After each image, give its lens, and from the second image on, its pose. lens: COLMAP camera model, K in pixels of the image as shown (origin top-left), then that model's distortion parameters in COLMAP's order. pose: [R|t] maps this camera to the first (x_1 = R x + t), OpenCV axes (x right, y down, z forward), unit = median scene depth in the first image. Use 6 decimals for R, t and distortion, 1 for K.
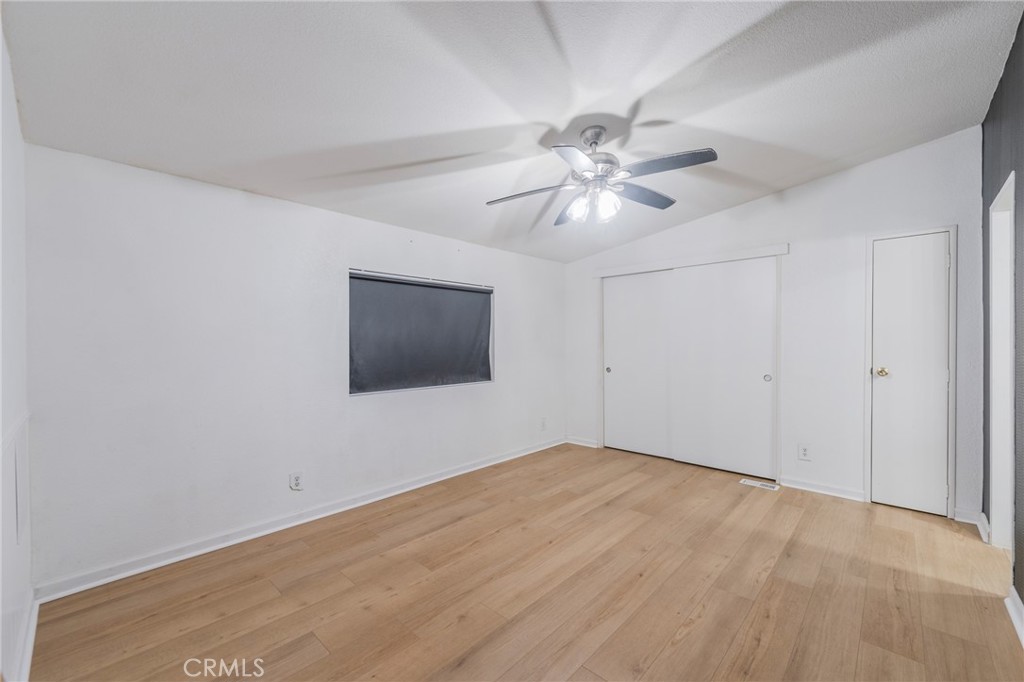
lens RADIAL K [[417.6, 0, 509.2], [0, 417.6, 343.0], [0, 0, 1]] dist [0.003126, -0.000677]
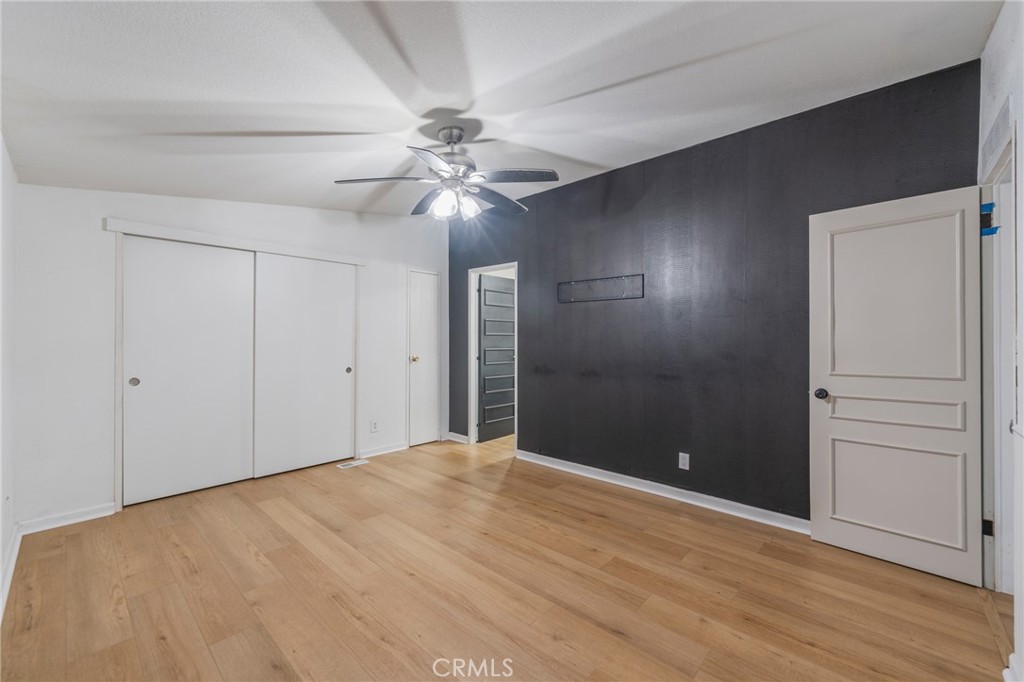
lens RADIAL K [[417.6, 0, 508.2], [0, 417.6, 338.6], [0, 0, 1]] dist [0.003126, -0.000677]
pose [[-0.015888, 0.001600, 0.999873, -0.605804], [0.001517, 0.999998, -0.001576, -0.000400], [-0.999873, 0.001492, -0.015890, 0.656370]]
